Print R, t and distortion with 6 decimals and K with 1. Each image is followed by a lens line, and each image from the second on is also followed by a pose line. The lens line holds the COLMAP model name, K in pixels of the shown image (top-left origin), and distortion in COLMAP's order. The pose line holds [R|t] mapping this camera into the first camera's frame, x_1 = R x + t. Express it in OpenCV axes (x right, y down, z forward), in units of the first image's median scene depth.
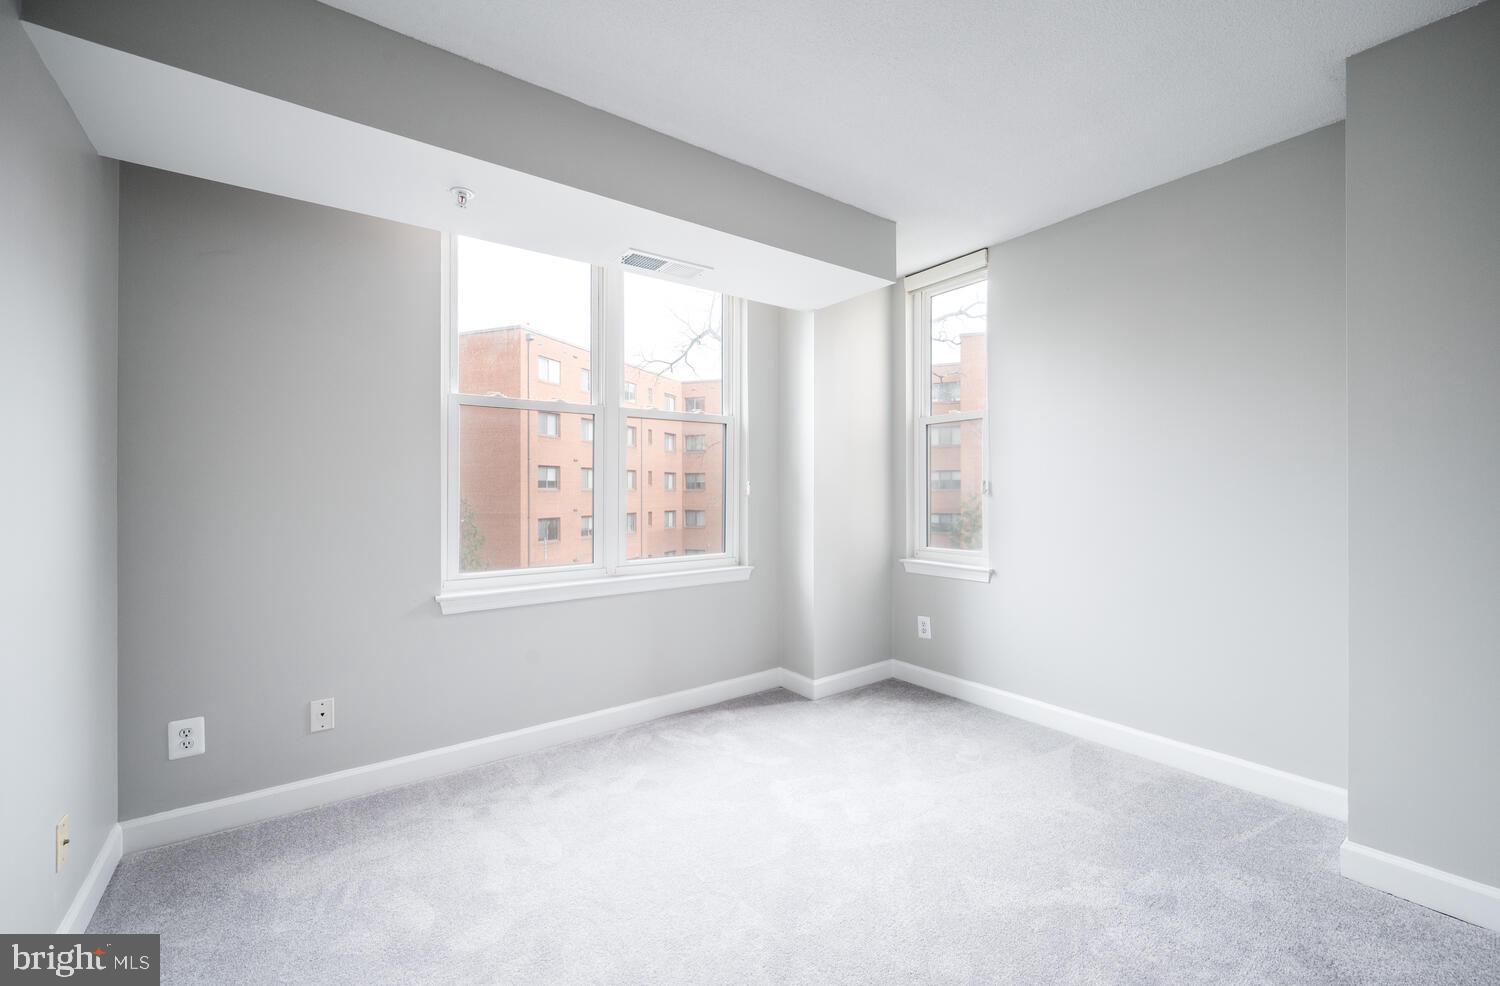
lens RADIAL K [[633.7, 0, 763.4], [0, 633.7, 490.1], [0, 0, 1]] dist [0.001275, -0.001118]
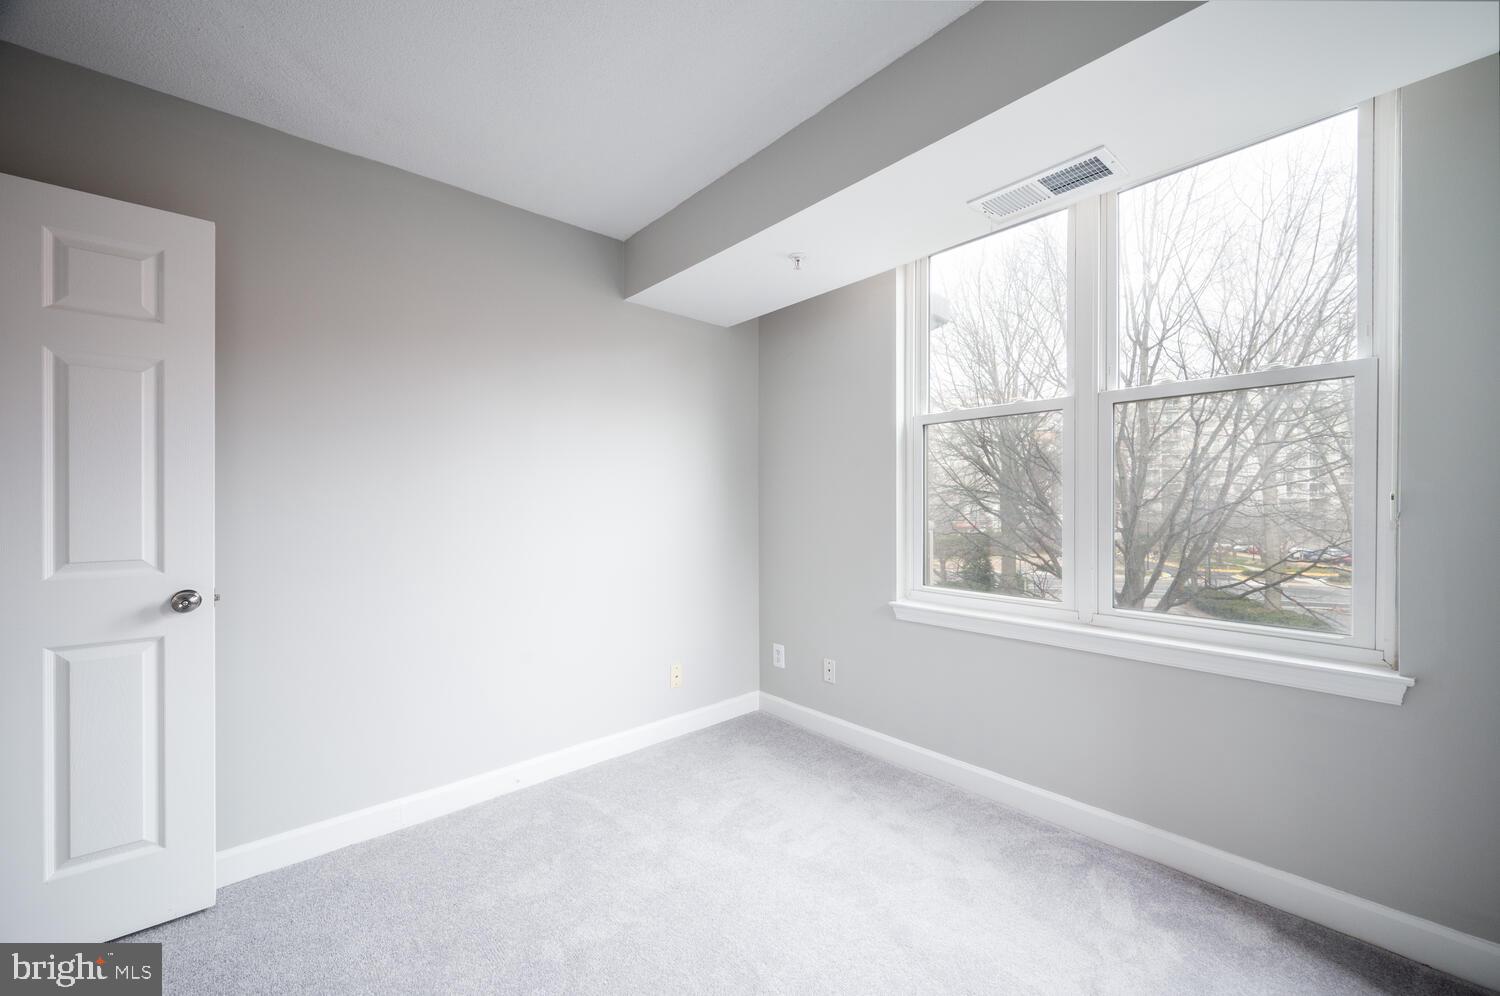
lens RADIAL K [[594.3, 0, 750.8], [0, 594.3, 502.3], [0, 0, 1]] dist [0.001241, -0.000001]
pose [[0.061627, 0.004197, -0.998090, 0.513840], [0.003606, 0.999984, 0.004428, -0.012923], [0.998093, -0.003872, 0.061611, 0.681668]]
